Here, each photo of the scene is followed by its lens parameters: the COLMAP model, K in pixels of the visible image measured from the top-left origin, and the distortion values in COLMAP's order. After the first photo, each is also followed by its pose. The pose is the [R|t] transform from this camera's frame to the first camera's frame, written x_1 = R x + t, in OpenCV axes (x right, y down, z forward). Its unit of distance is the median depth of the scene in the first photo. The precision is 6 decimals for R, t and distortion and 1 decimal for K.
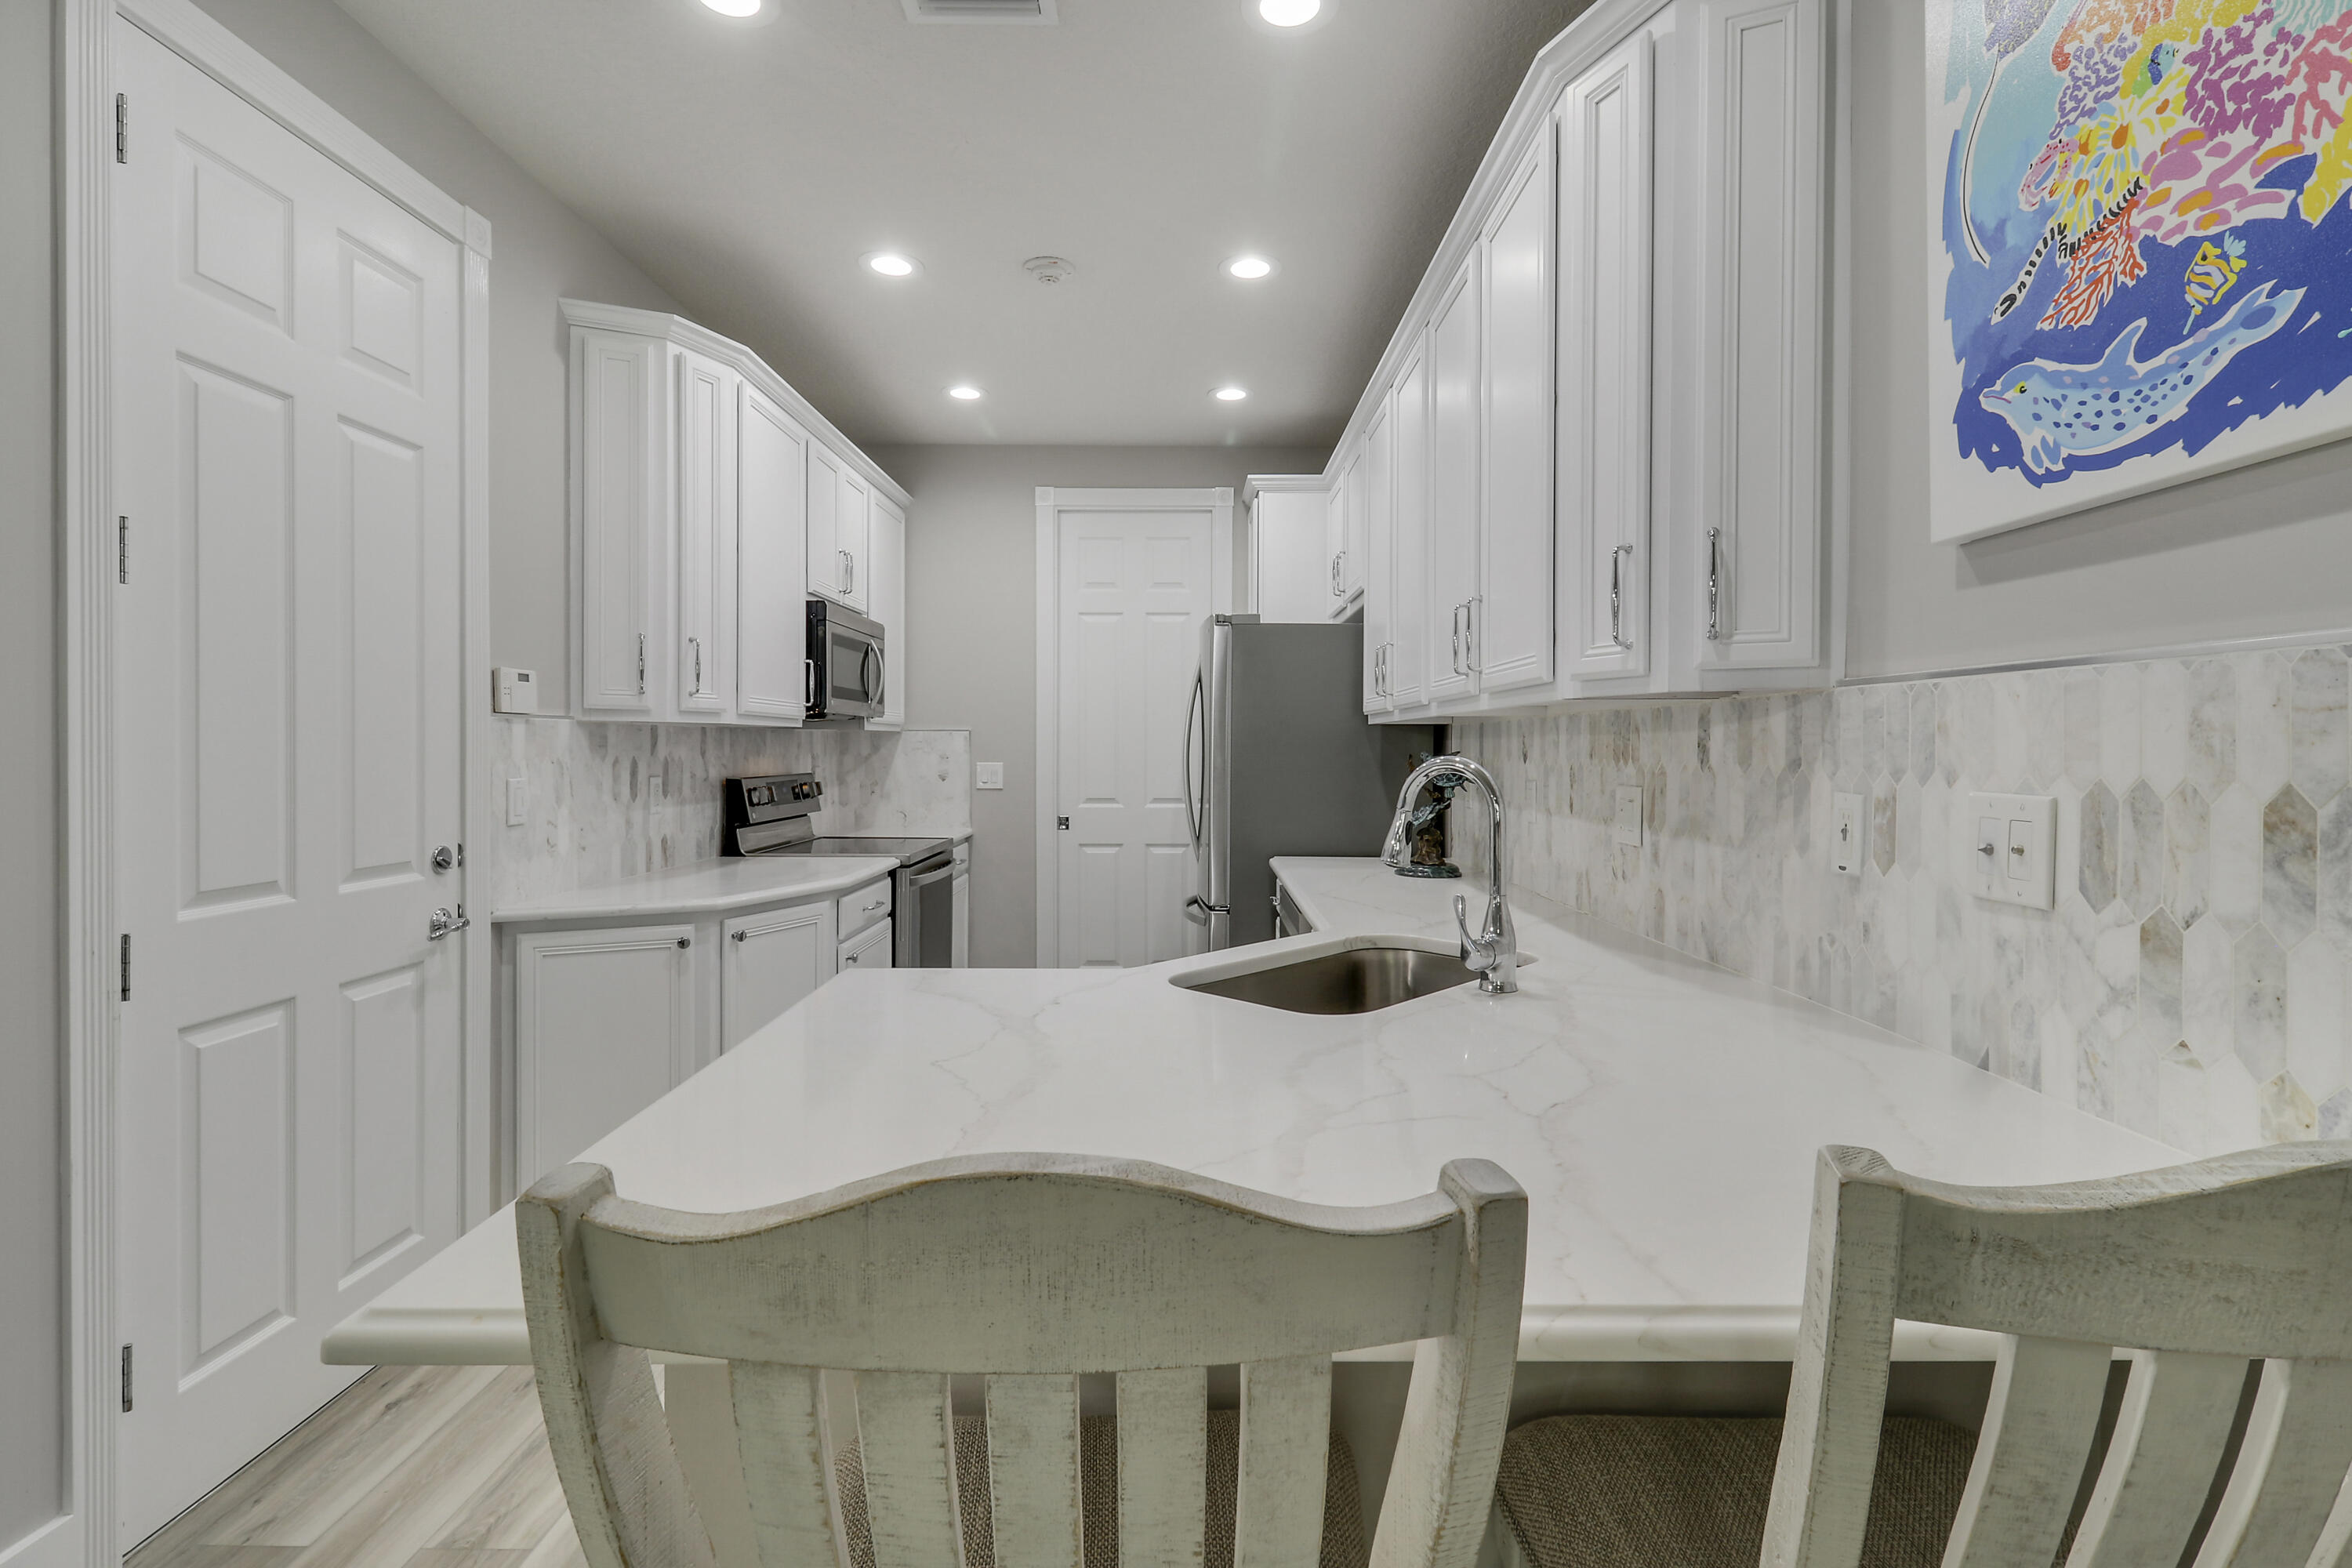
lens RADIAL K [[1104.9, 0, 1185.8], [0, 1104.9, 753.9], [0, 0, 1]] dist [-0.003945, -0.004259]
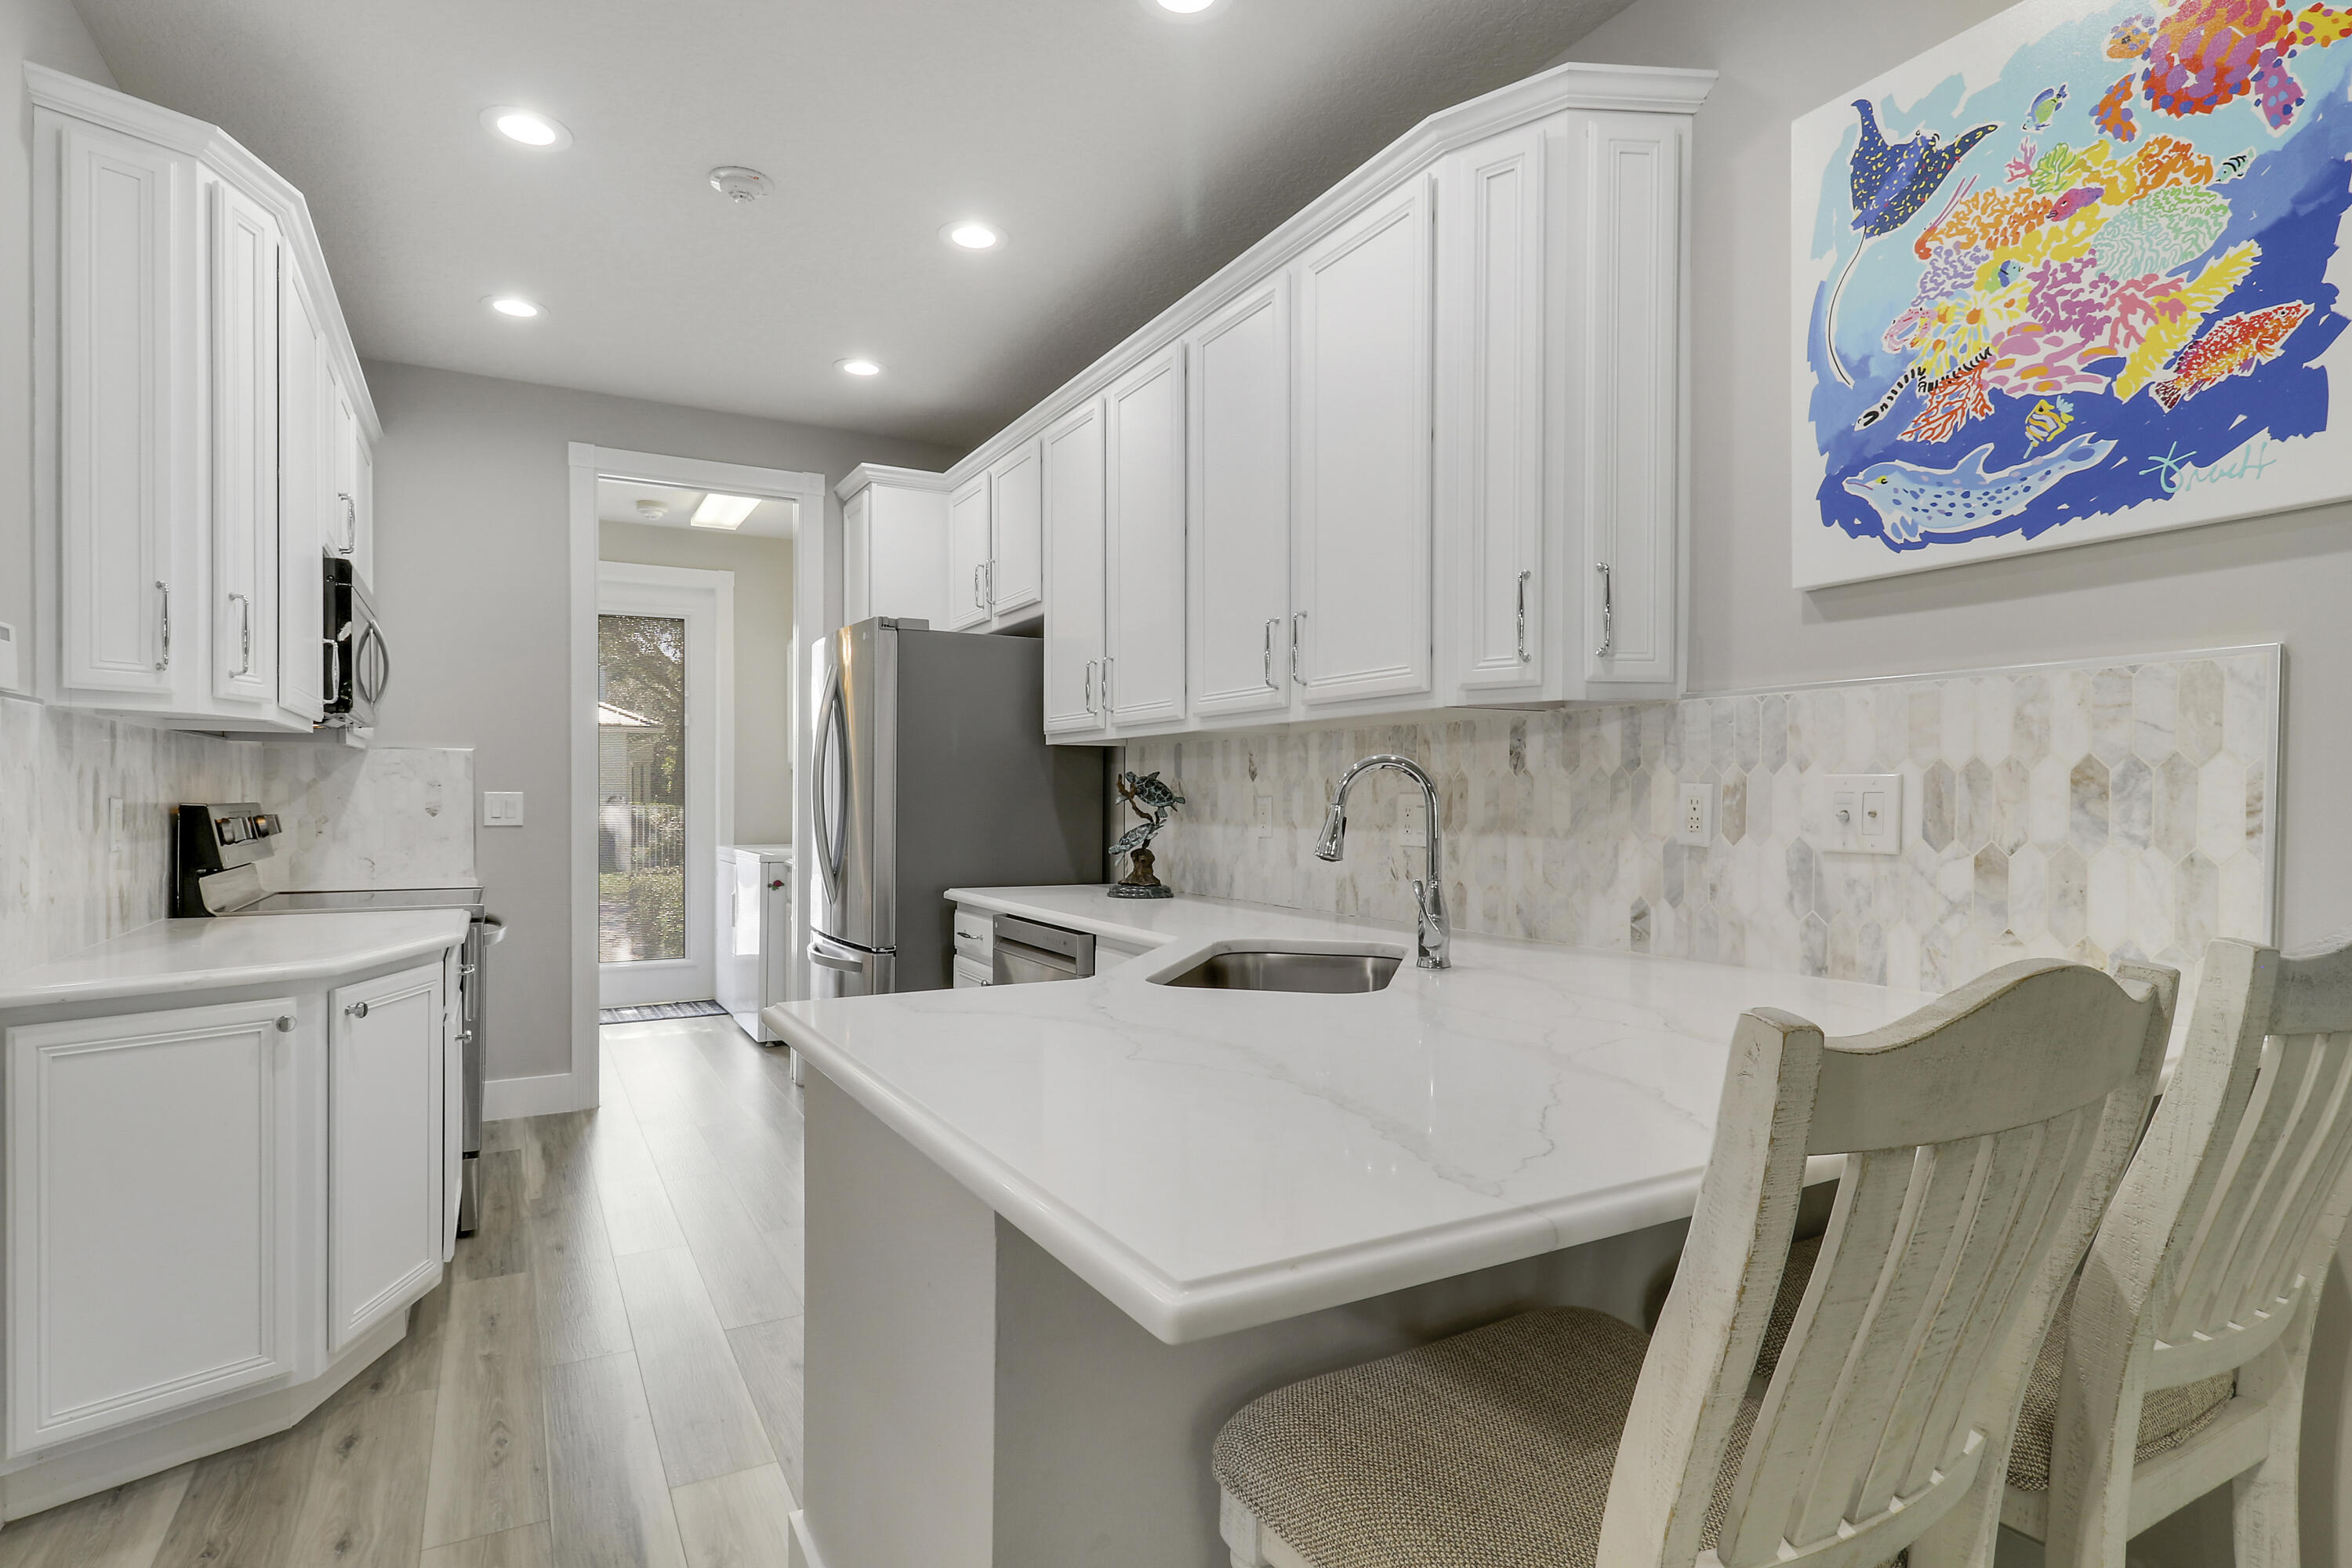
lens RADIAL K [[1222.5, 0, 1195.7], [0, 1222.5, 812.6], [0, 0, 1]] dist [-0.001153, -0.007021]
pose [[0.872919, -0.006484, 0.487822, -0.369168], [0.002719, 0.999961, 0.008425, 0.035509], [-0.487858, -0.006028, 0.872902, 0.036144]]
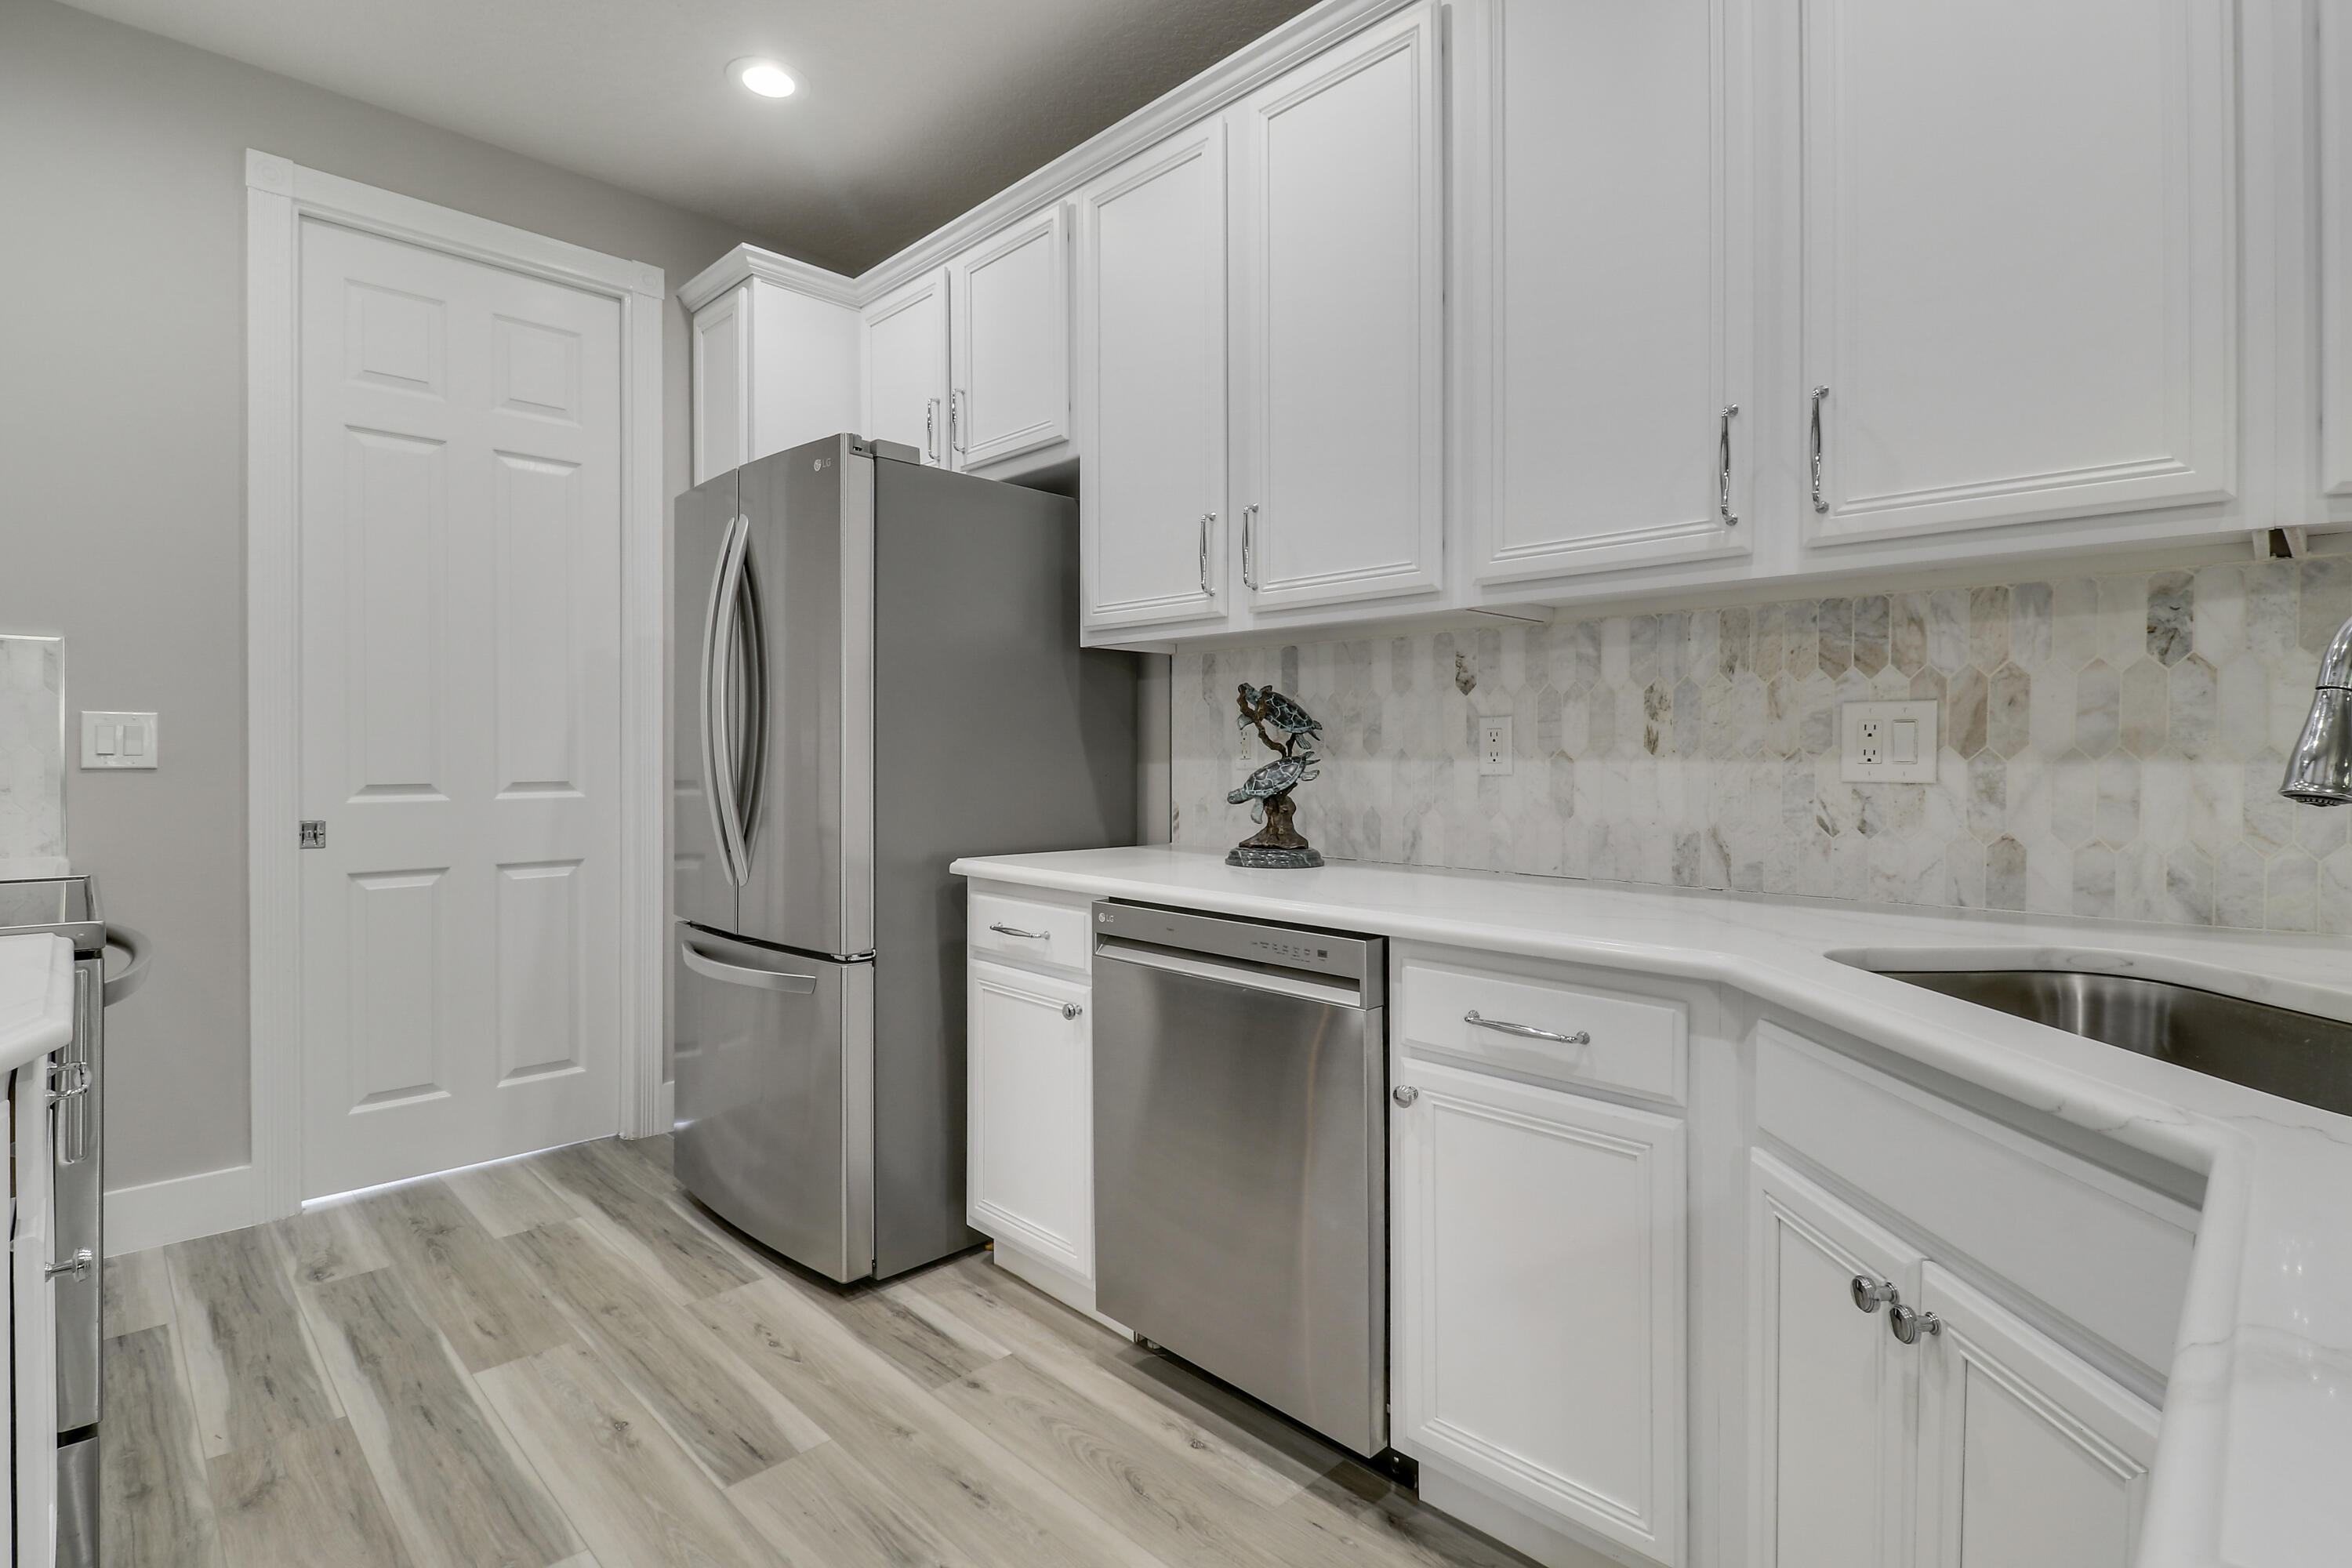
lens RADIAL K [[1104.9, 0, 1180.1], [0, 1104.9, 770.0], [0, 0, 1]] dist [-0.003945, -0.004259]
pose [[0.704602, -0.010410, 0.709526, -0.408671], [0.002709, 0.999925, 0.011981, 0.060648], [-0.709597, -0.006519, 0.704577, 0.778237]]
